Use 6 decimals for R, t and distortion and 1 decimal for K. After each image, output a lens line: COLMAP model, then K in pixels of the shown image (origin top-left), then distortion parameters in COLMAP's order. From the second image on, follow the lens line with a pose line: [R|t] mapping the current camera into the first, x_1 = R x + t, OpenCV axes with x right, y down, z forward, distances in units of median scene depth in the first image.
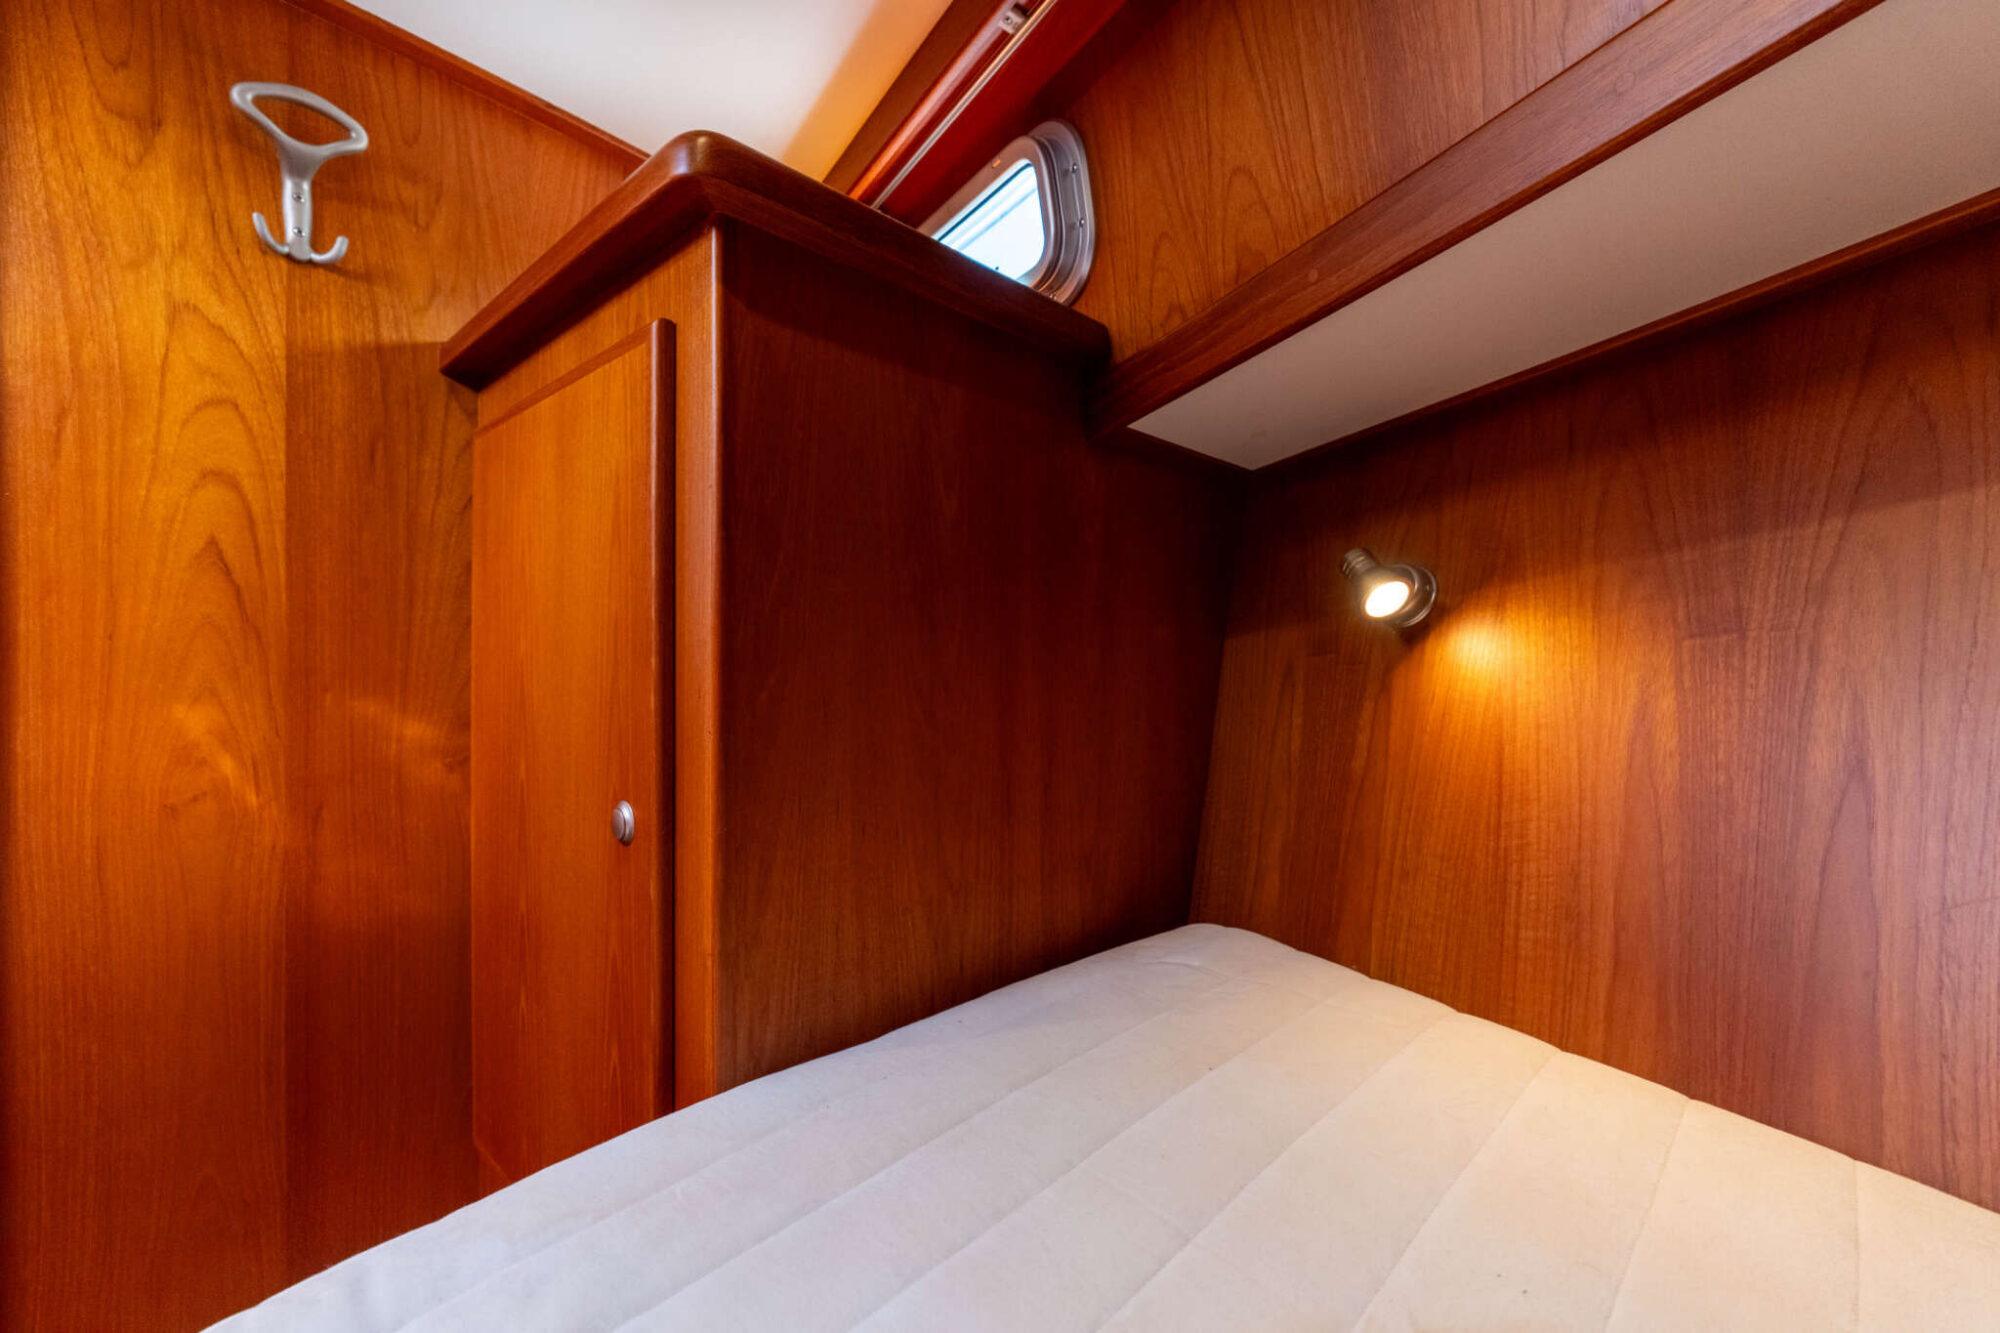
lens RADIAL K [[840.1, 0, 999.4], [0, 840.1, 665.8], [0, 0, 1]] dist [-0.005073, -0.000299]
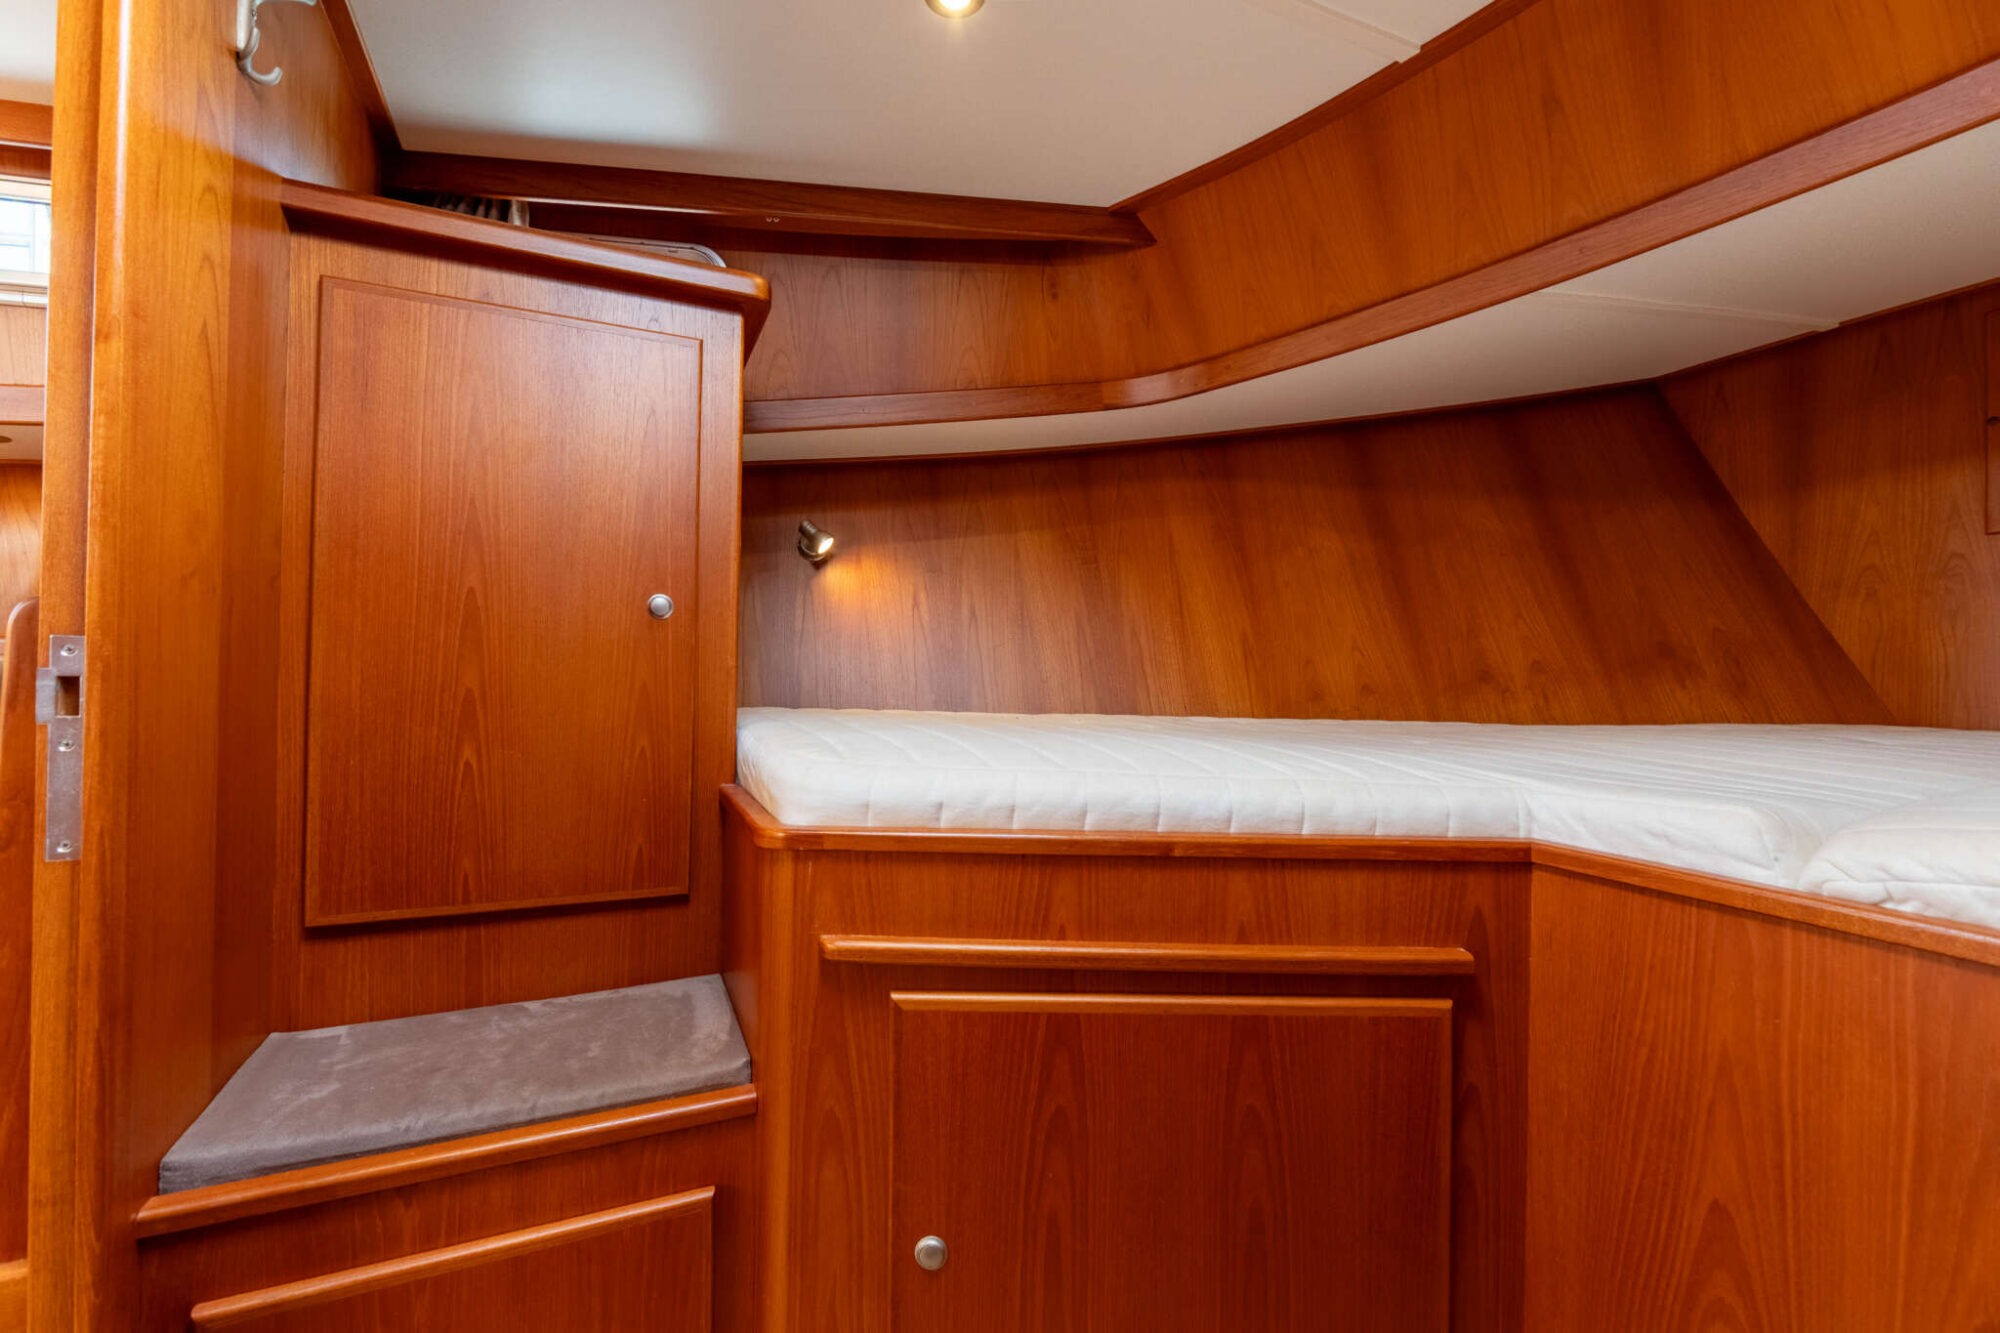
lens RADIAL K [[840.1, 0, 996.2], [0, 840.1, 663.1], [0, 0, 1]] dist [-0.005073, -0.000299]
pose [[0.391503, 0.014171, 0.920068, -1.539928], [-0.023275, 0.999714, -0.005494, 0.255698], [-0.919882, -0.019264, 0.391721, -0.310510]]
